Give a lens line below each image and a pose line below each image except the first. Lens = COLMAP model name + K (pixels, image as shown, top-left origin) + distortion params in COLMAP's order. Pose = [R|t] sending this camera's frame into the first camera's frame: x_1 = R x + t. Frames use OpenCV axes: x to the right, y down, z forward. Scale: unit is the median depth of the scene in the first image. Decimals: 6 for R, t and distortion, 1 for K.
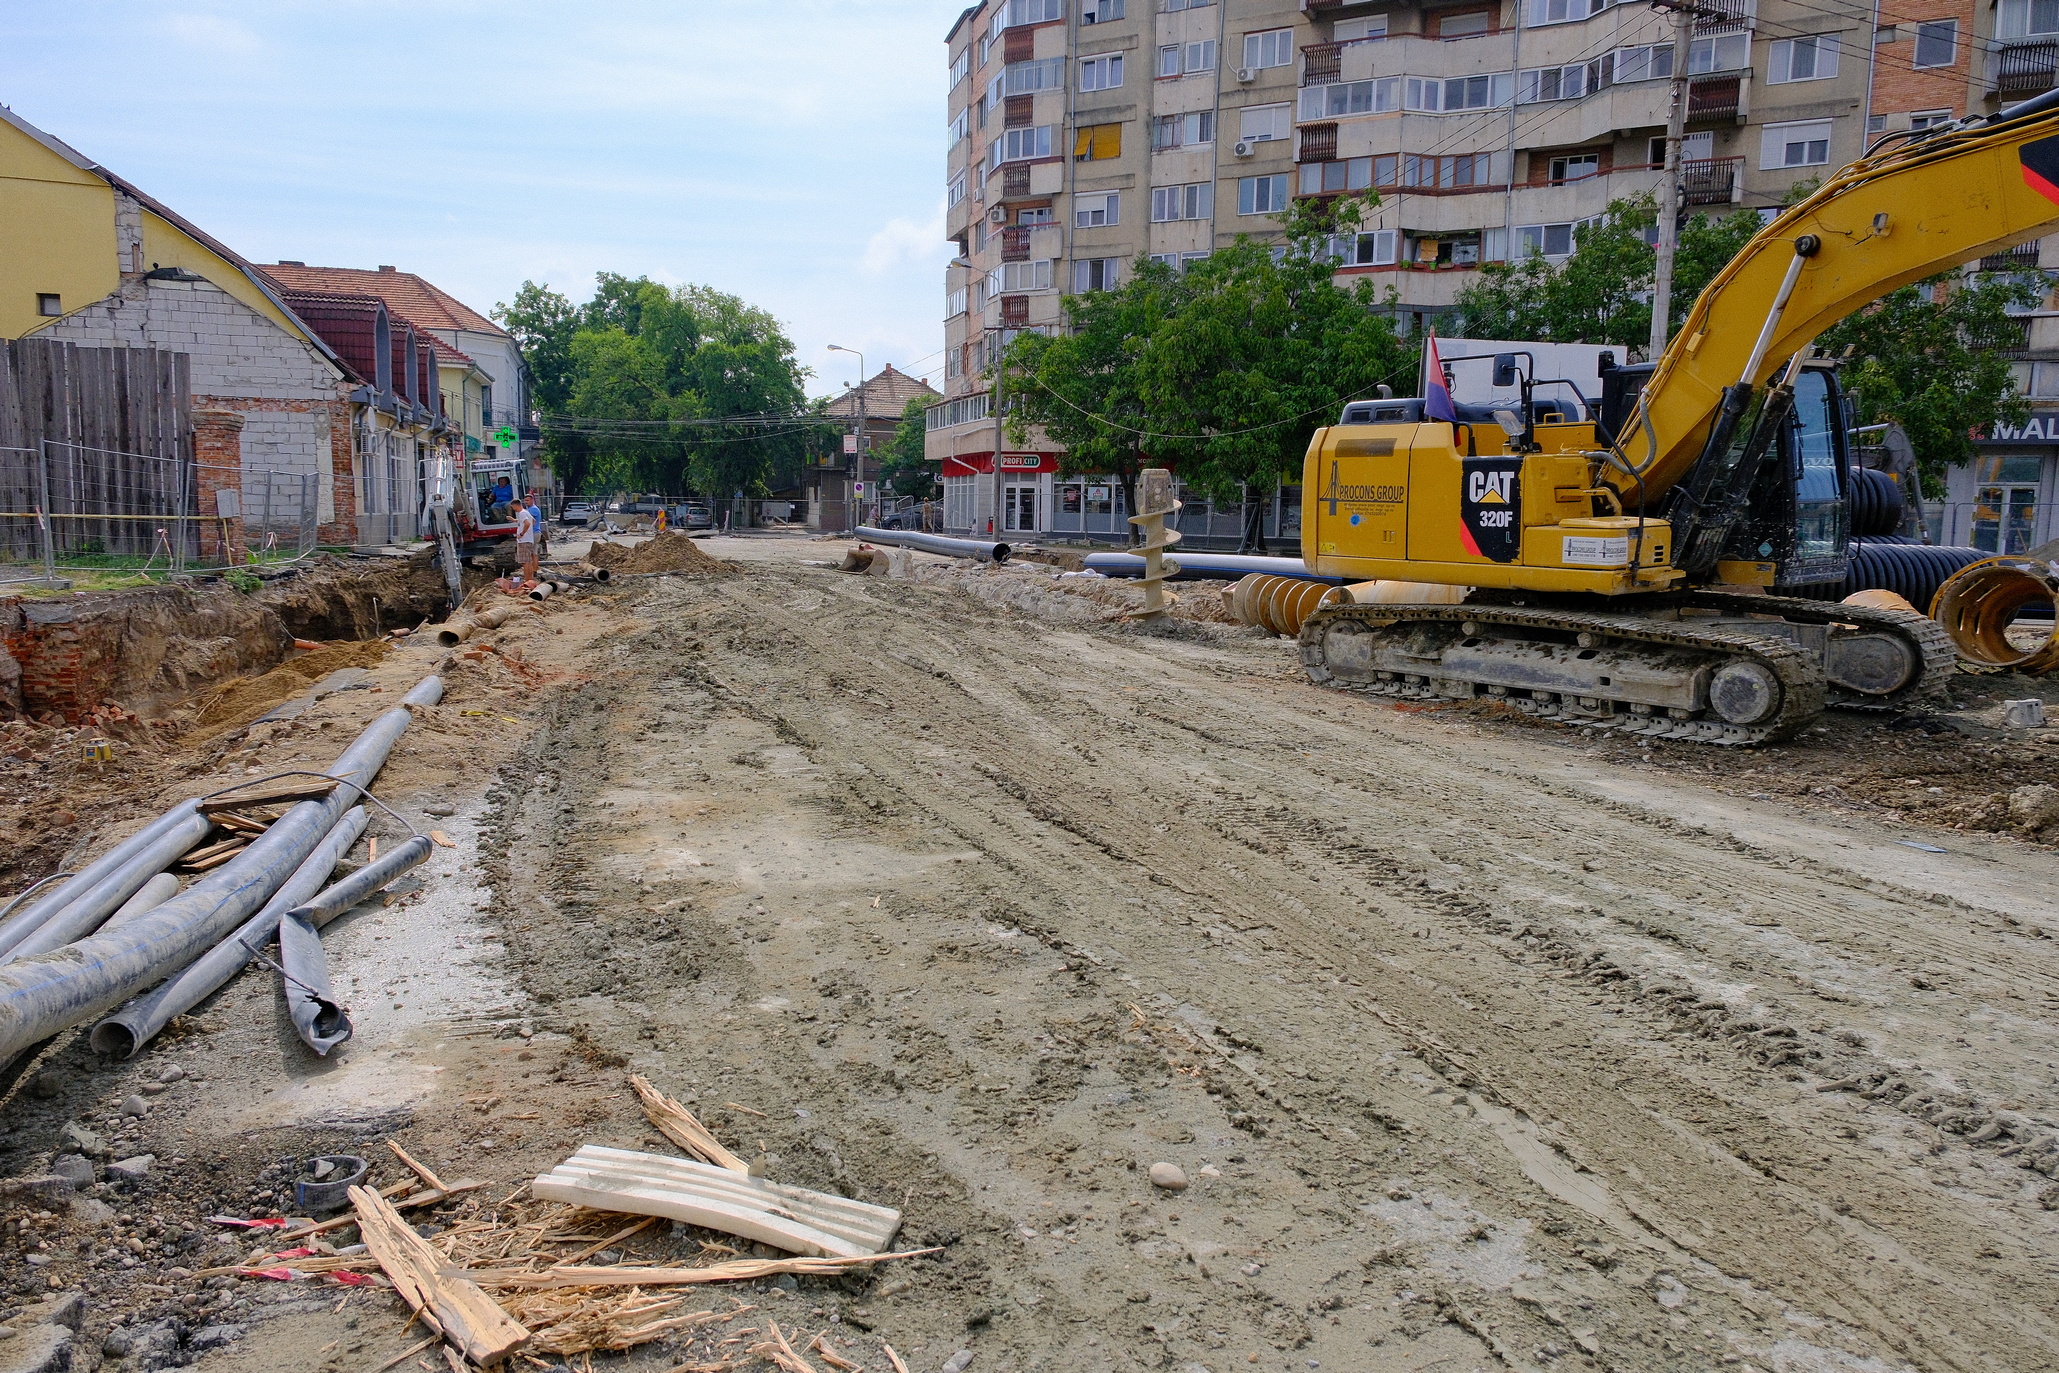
lens RADIAL K [[1399.0, 0, 1030.2], [0, 1399.0, 671.4], [0, 0, 1]] dist [0.000024, 0.007266]
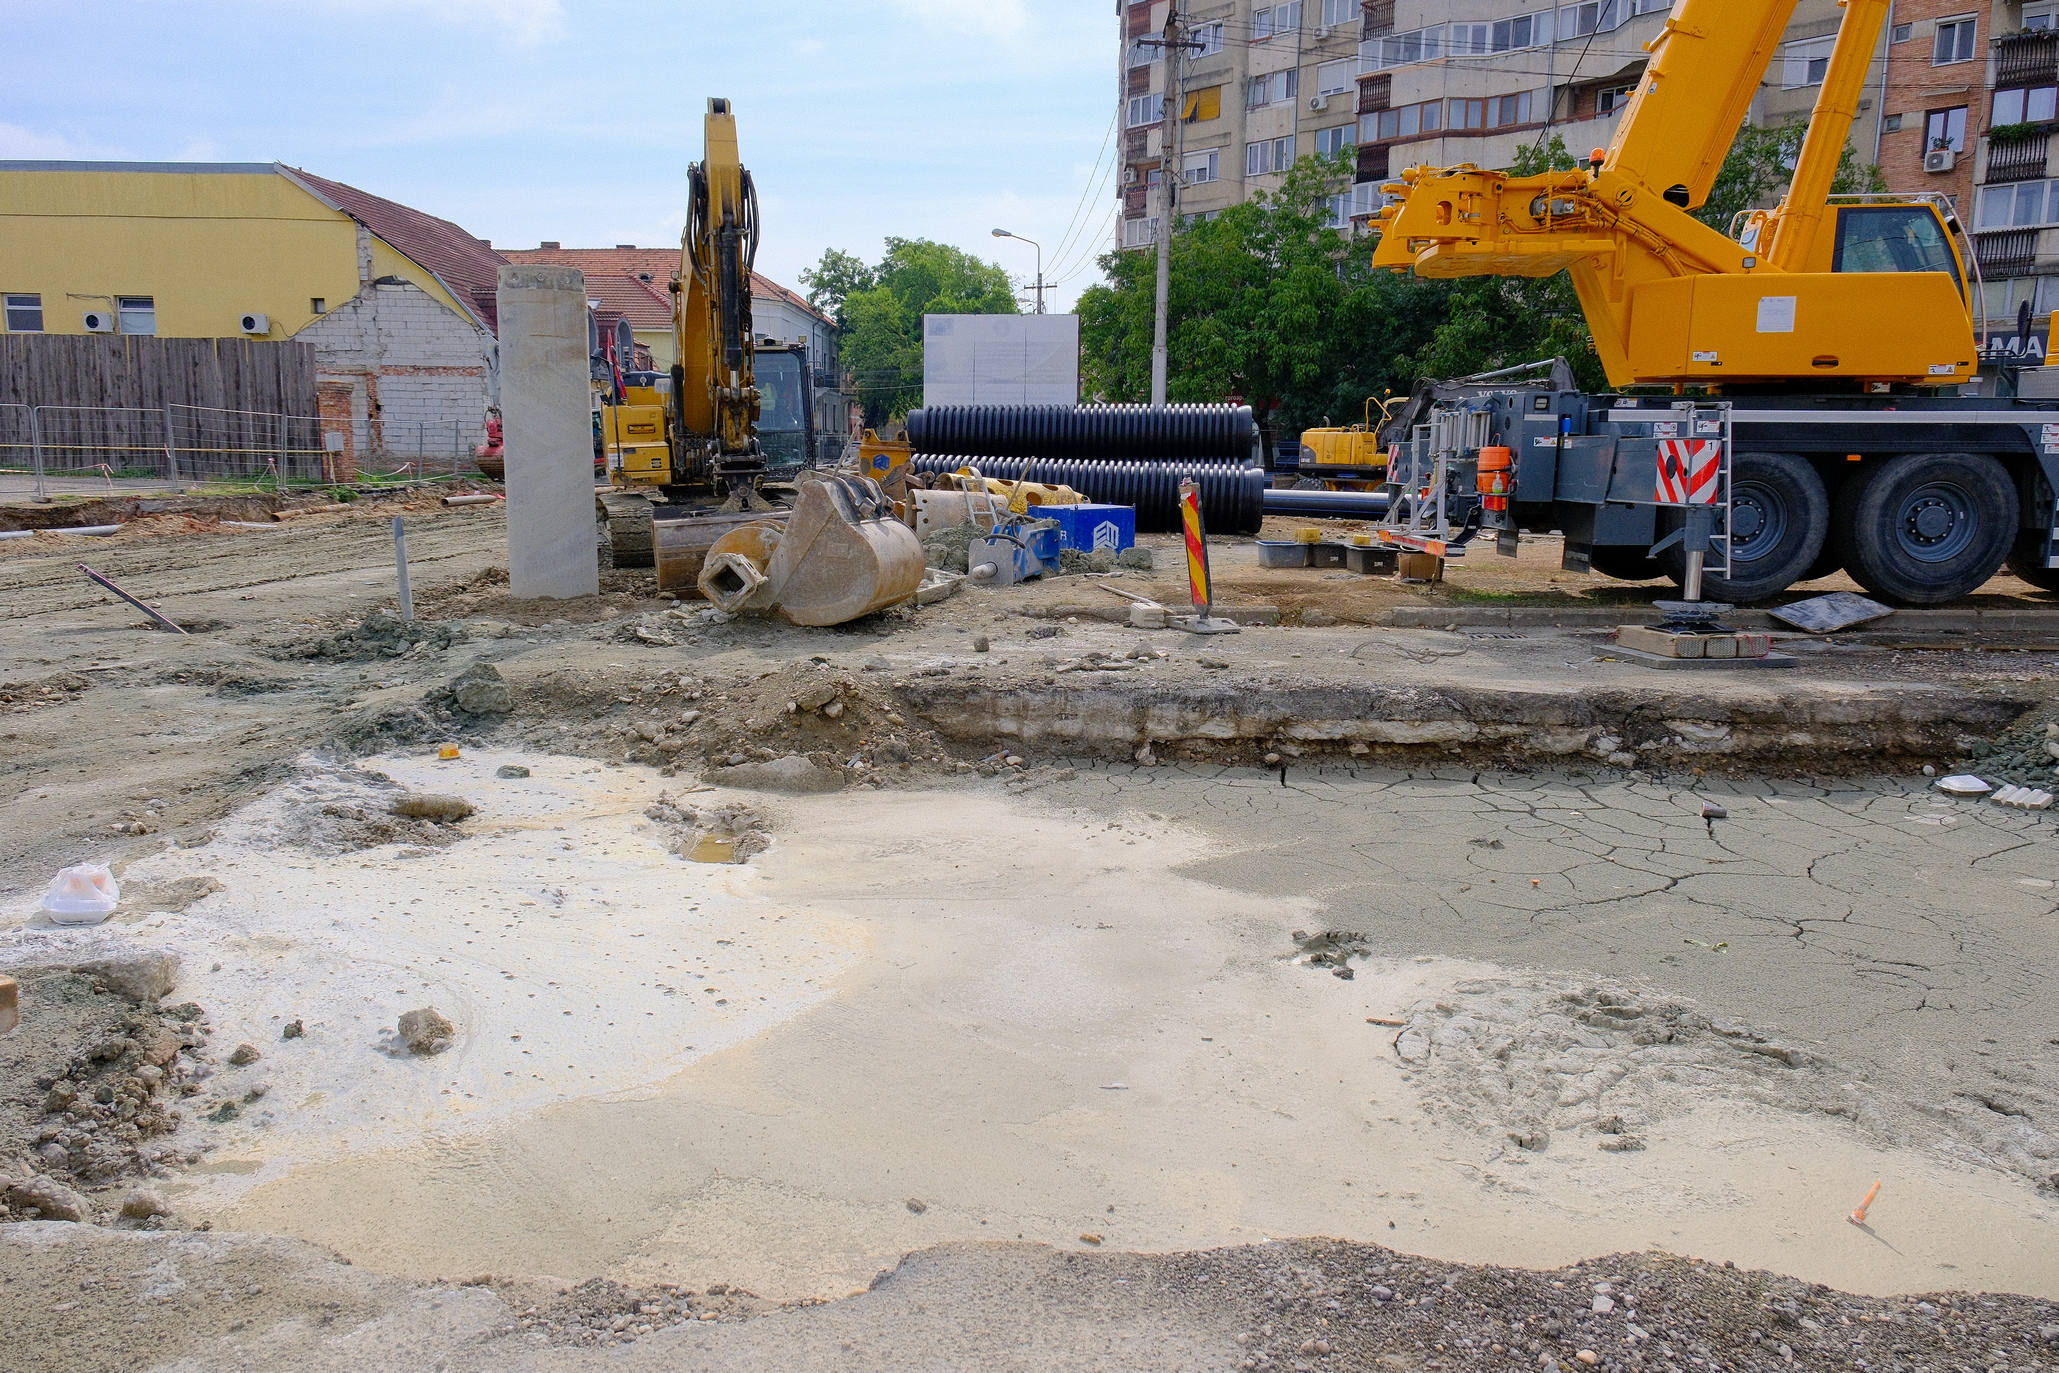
lens RADIAL K [[1388.5, 0, 1029.1], [0, 1388.5, 670.1], [0, 0, 1]] dist [0.007856, 0.006592]
pose [[0.951919, 0.041188, -0.303568, 0.294997], [-0.027409, 0.998397, 0.049513, 0.015333], [0.305121, -0.038812, 0.951522, -0.105813]]
